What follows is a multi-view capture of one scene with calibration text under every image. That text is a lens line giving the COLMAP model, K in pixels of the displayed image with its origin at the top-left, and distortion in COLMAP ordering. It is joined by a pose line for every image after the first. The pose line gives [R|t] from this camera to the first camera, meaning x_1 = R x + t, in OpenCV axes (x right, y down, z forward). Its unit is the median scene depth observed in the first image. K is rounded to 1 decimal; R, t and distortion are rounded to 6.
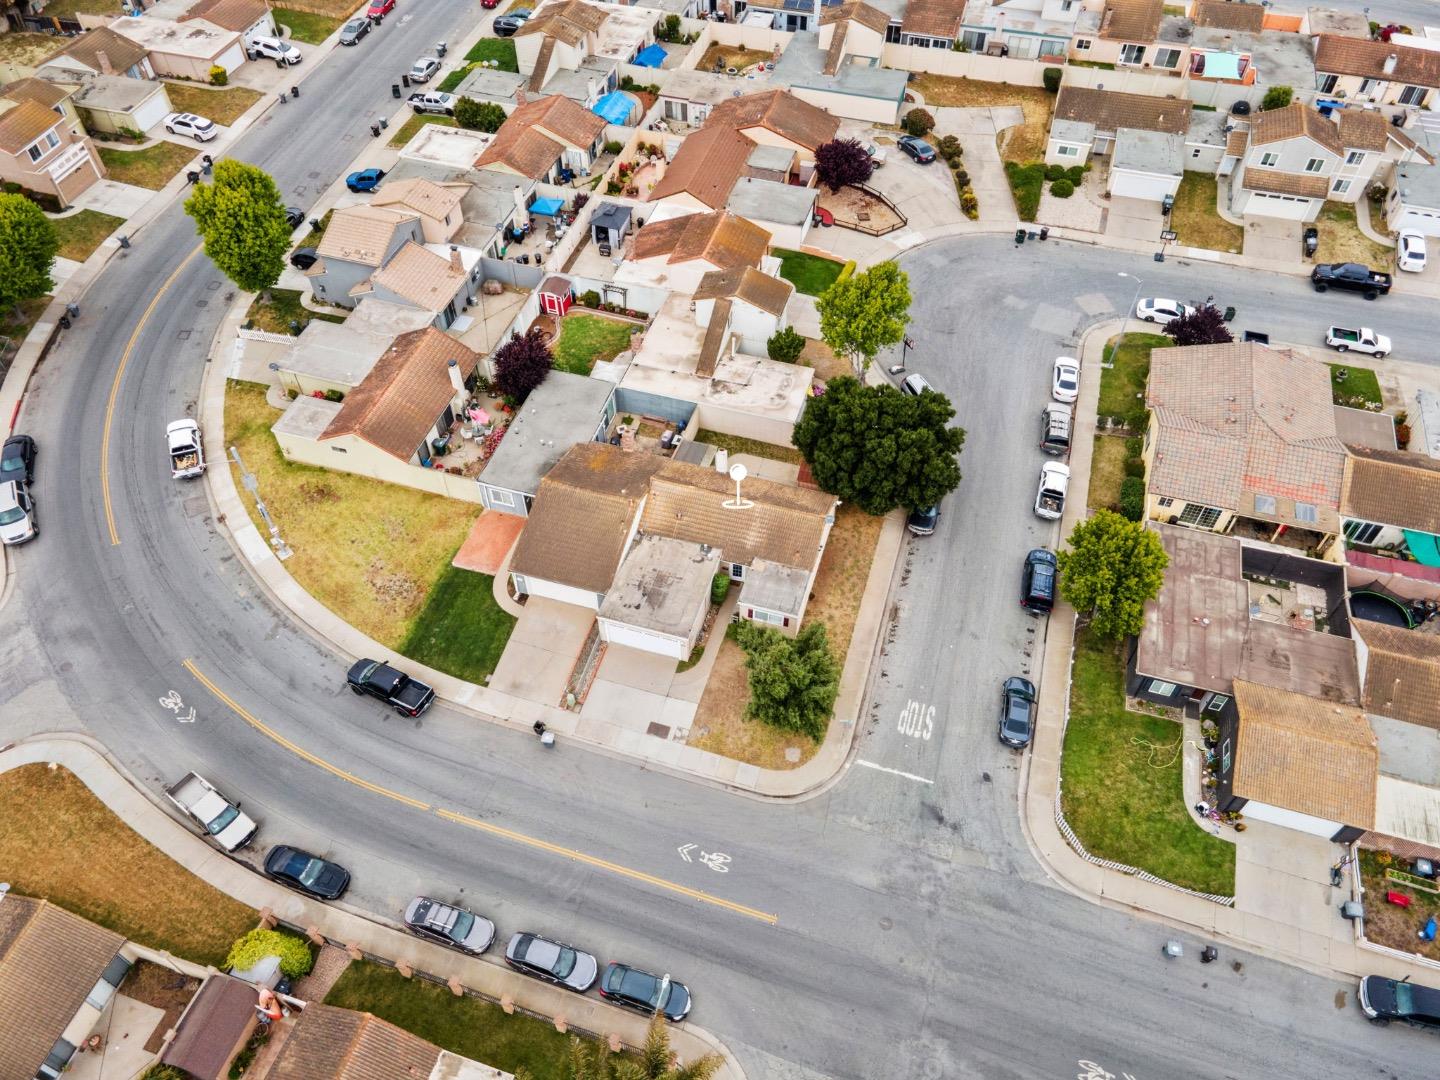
lens RADIAL K [[1051.7, 0, 720.0], [0, 1051.7, 540.0], [0, 0, 1]] dist [0.007718, 0.047005]
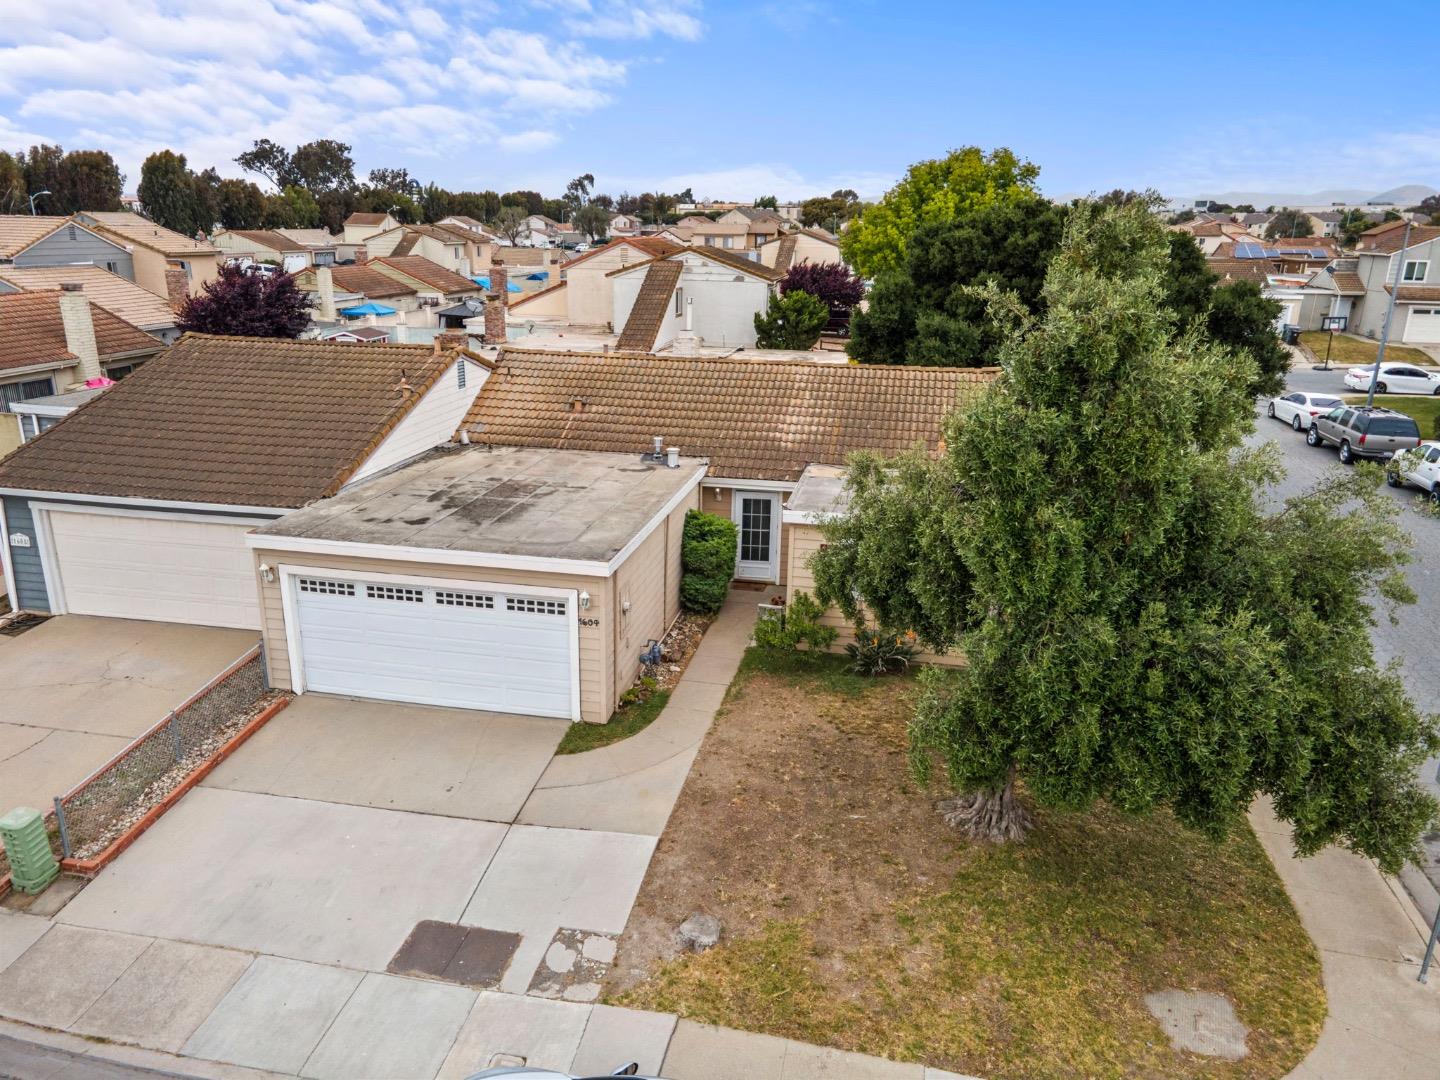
lens RADIAL K [[1051.7, 0, 720.0], [0, 1051.7, 540.0], [0, 0, 1]] dist [0.007718, 0.047005]
pose [[0.995274, -0.012262, 0.096326, -0.020303], [0.062252, 0.841893, -0.536042, 0.159966], [-0.074523, 0.539505, 0.838678, 0.569709]]
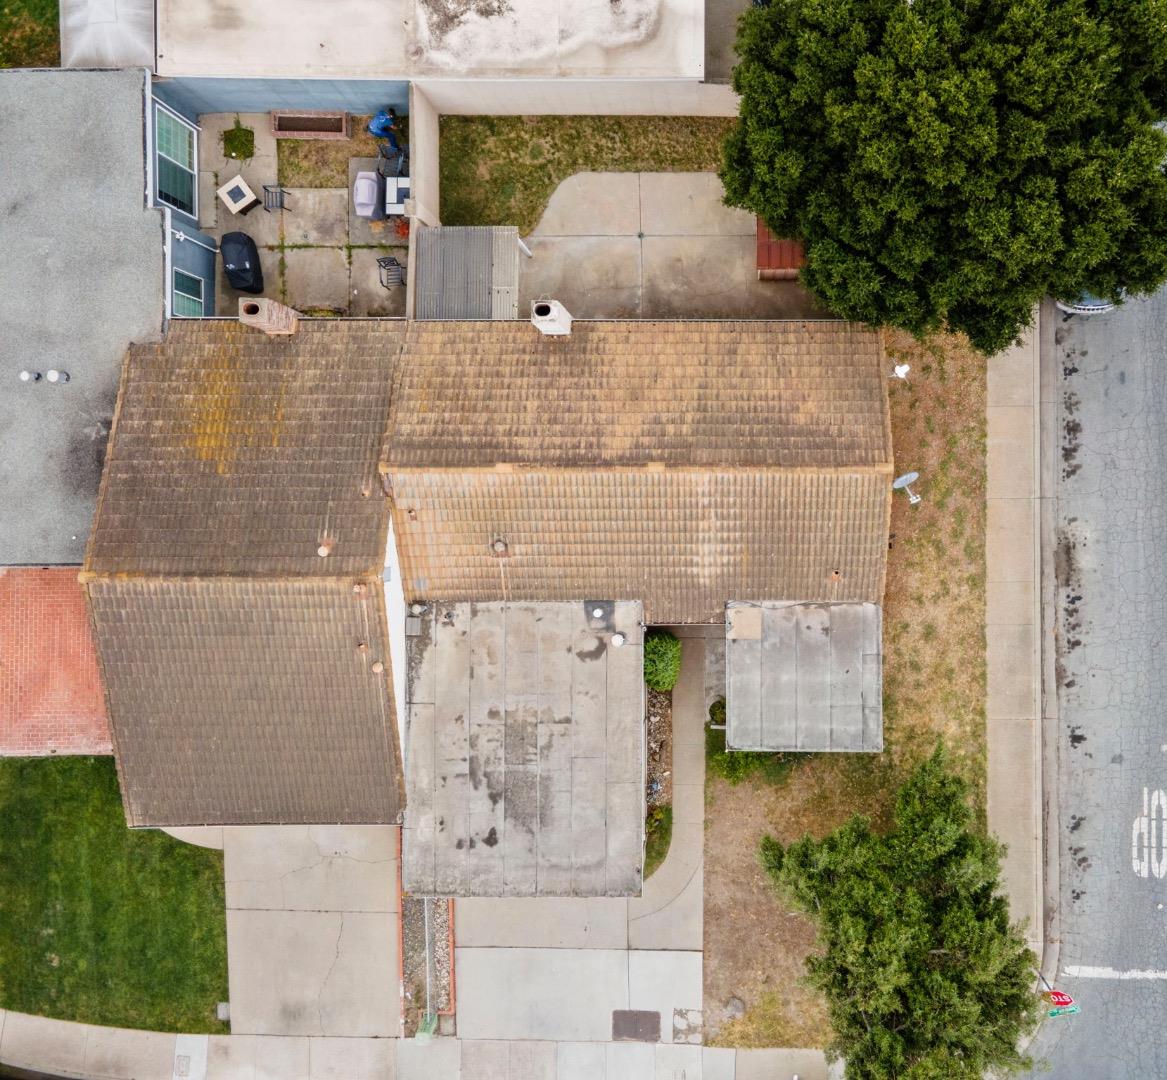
lens RADIAL K [[1079.3, 0, 719.3], [0, 1079.3, 480.0], [0, 0, 1]] dist [0.008563, 0.020534]
pose [[0.956876, -0.290491, -0.002083, 0.033217], [0.225589, 0.738531, 0.635359, -0.205660], [-0.183027, -0.608430, 0.772214, 0.553836]]
